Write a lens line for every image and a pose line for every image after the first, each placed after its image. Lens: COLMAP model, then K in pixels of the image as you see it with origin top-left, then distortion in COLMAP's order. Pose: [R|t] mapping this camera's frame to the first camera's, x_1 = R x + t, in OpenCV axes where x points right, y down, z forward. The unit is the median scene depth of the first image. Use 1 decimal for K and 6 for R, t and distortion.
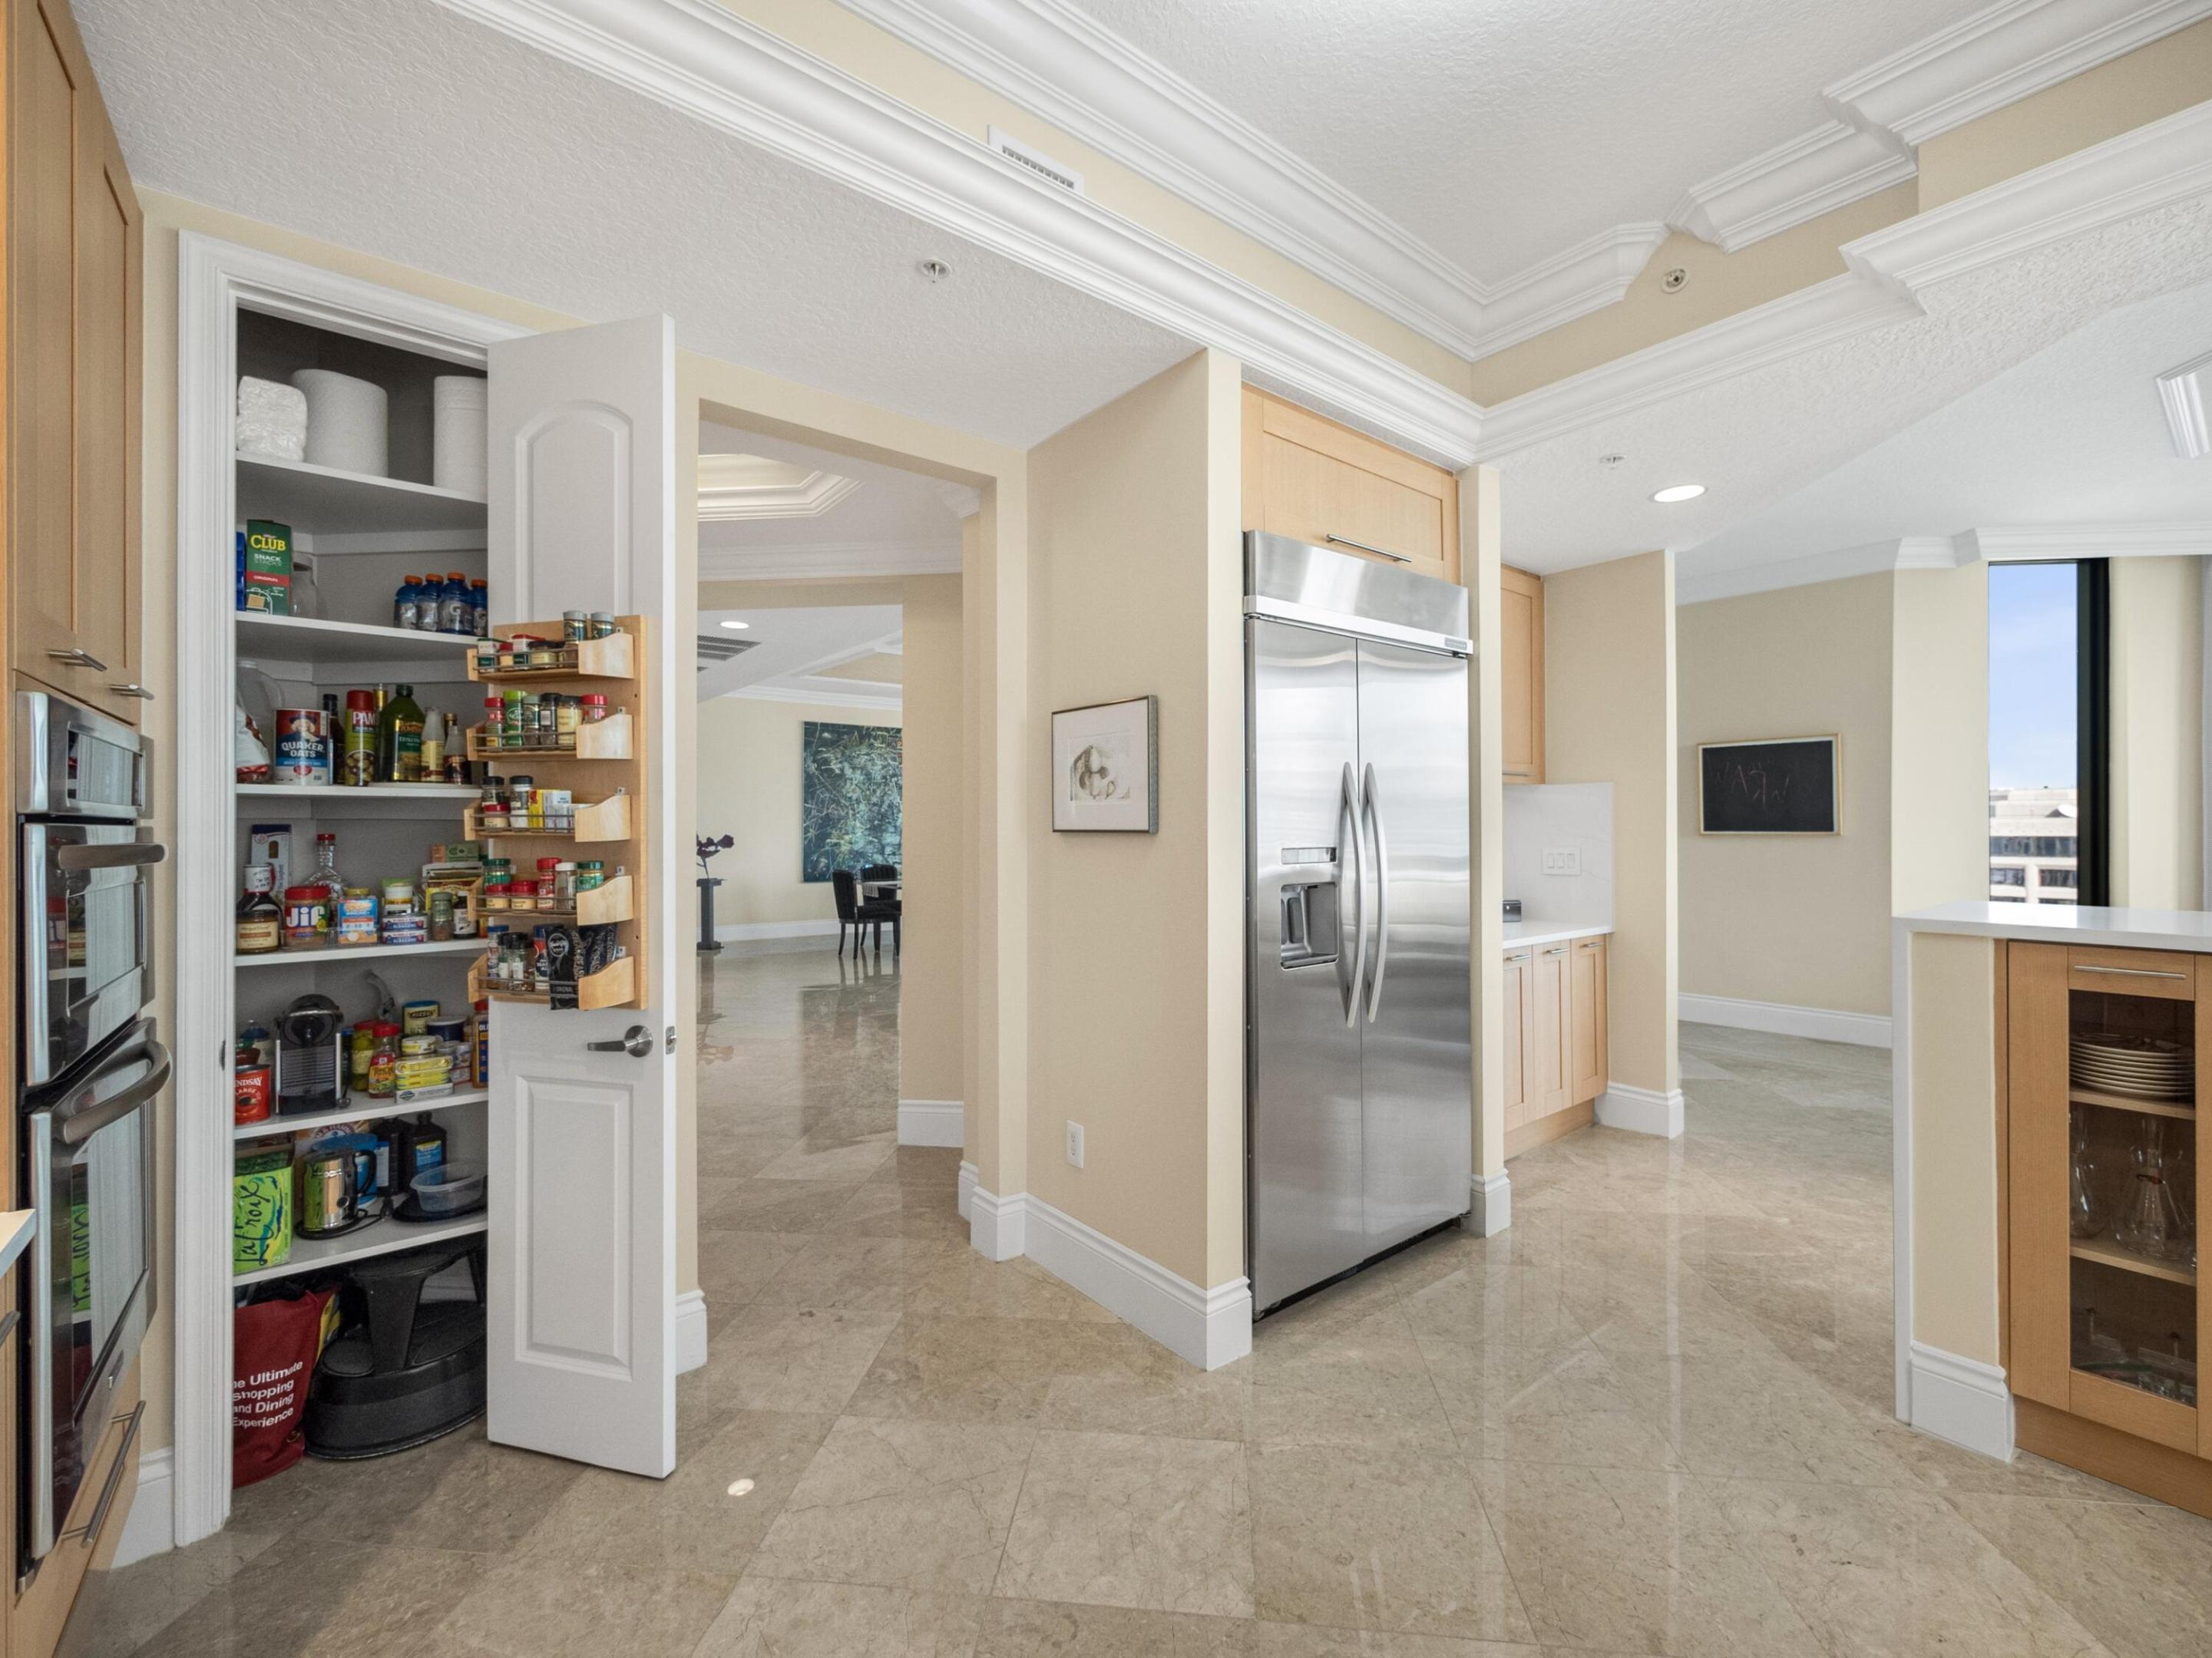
lens RADIAL K [[948.8, 0, 1099.1], [0, 948.8, 819.9], [0, 0, 1]] dist [0.010393, 0.000742]
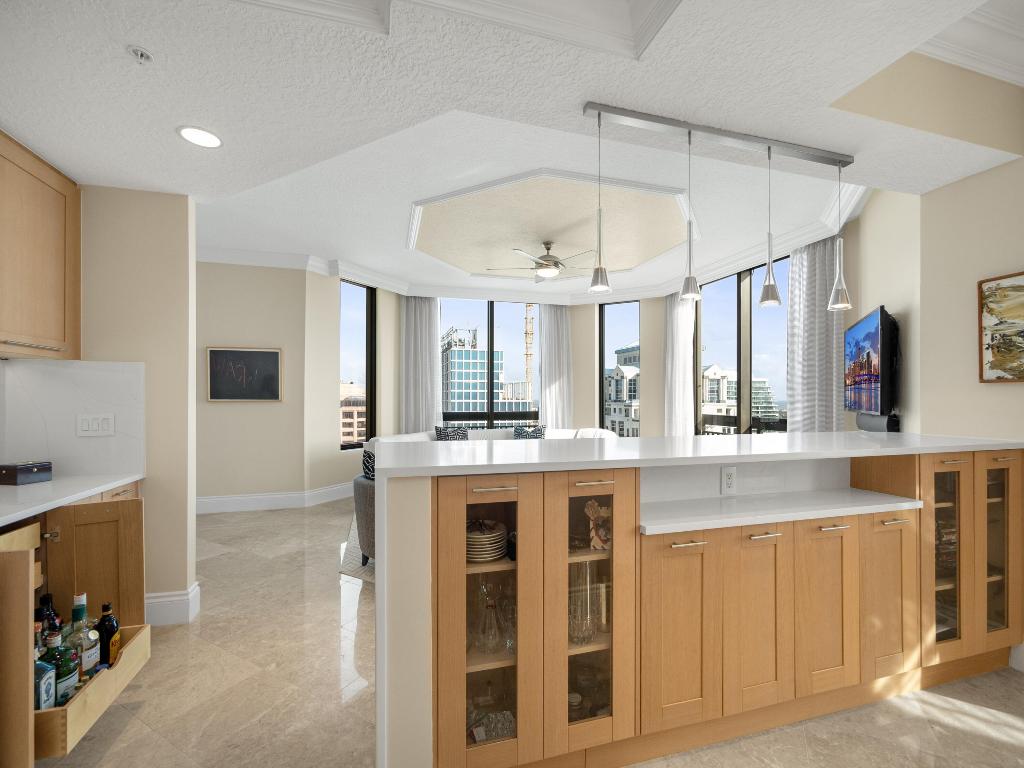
lens RADIAL K [[439.3, 0, 512.0], [0, 439.3, 394.9], [0, 0, 1]] dist [0.010393, 0.000742]
pose [[0.380669, 0.003252, 0.924705, 0.154047], [-0.009020, 0.999959, 0.000197, -0.000176], [-0.924667, -0.008415, 0.380683, 0.275956]]
